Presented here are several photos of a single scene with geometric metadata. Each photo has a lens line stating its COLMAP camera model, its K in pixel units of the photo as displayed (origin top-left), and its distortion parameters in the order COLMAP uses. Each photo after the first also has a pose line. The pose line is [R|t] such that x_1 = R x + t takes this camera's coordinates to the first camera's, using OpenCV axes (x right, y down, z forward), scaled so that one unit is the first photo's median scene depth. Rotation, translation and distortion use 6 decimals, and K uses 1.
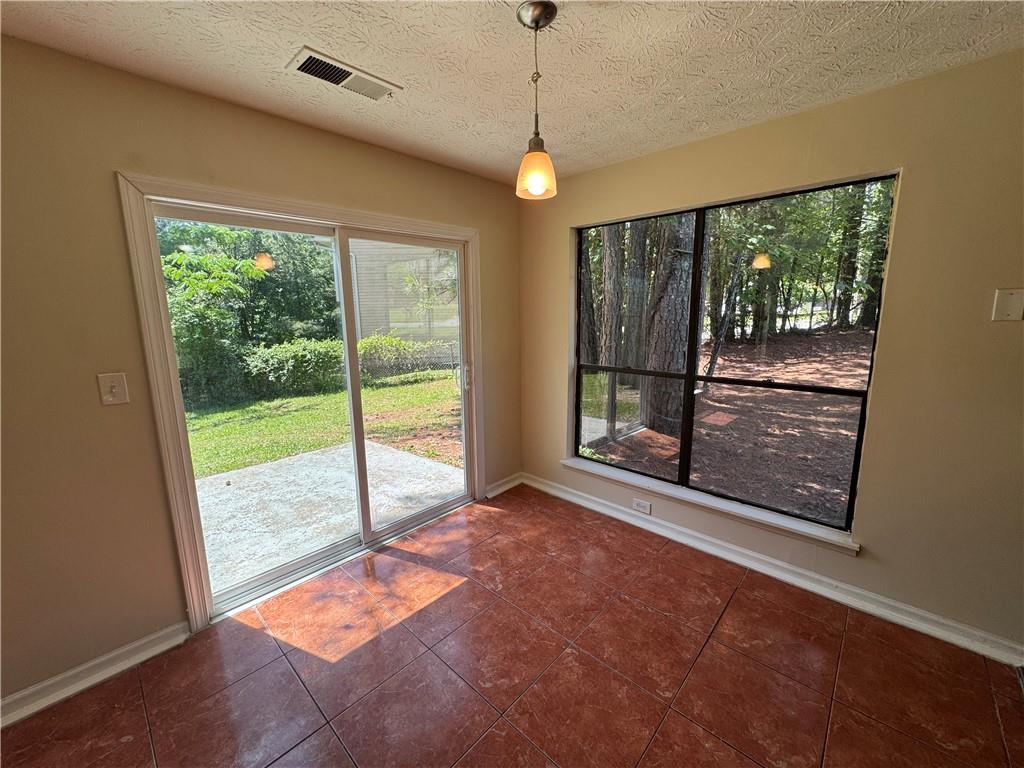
lens RADIAL K [[408.8, 0, 513.3], [0, 408.8, 382.9], [0, 0, 1]] dist [-0.003627, 0.000375]
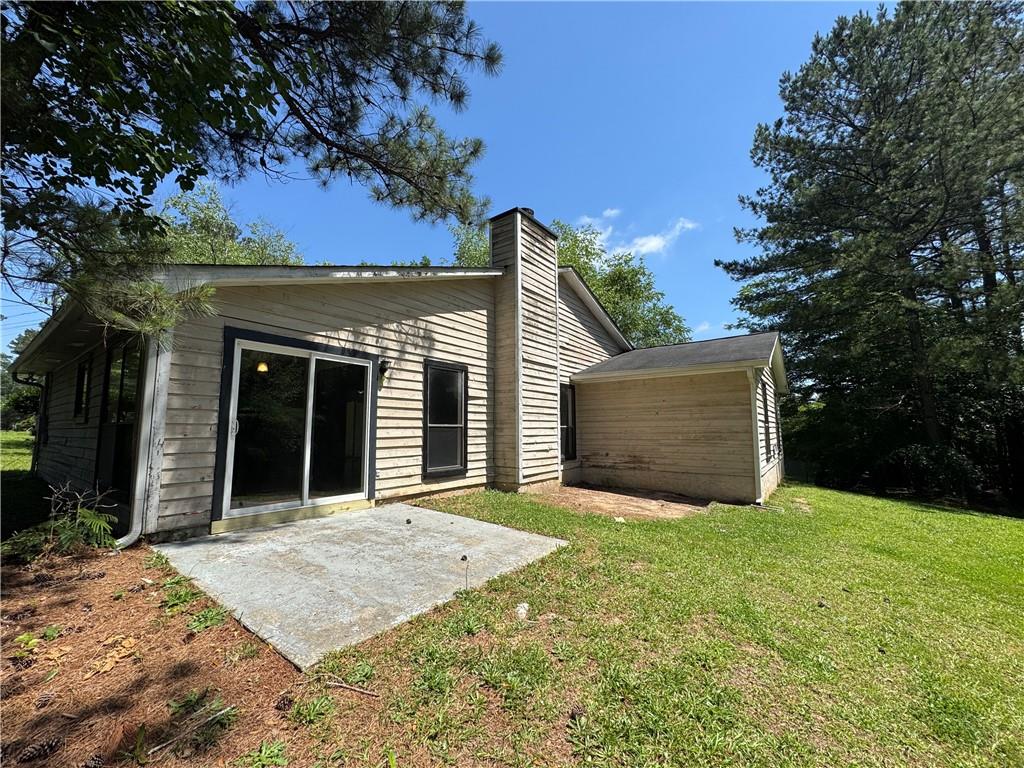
lens RADIAL K [[408.8, 0, 512.8], [0, 408.8, 382.8], [0, 0, 1]] dist [-0.003627, 0.000375]
pose [[-0.993046, -0.002672, -0.117696, -0.704317], [-0.009878, 0.998108, 0.060689, -0.197234], [0.117311, 0.061429, -0.991194, 1.896566]]
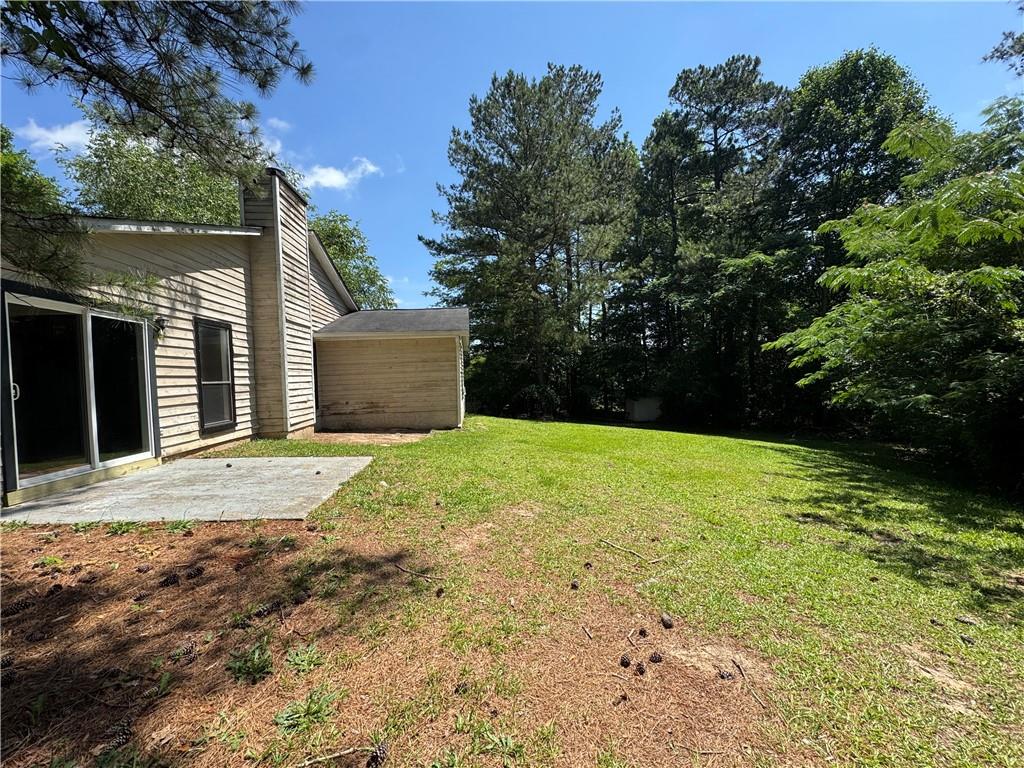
lens RADIAL K [[408.8, 0, 511.2], [0, 408.8, 386.0], [0, 0, 1]] dist [-0.003627, 0.000375]
pose [[-0.659588, 0.049876, -0.749971, -0.143328], [-0.093986, 0.984492, 0.148132, -0.278531], [0.745728, 0.168193, -0.644671, 2.266890]]
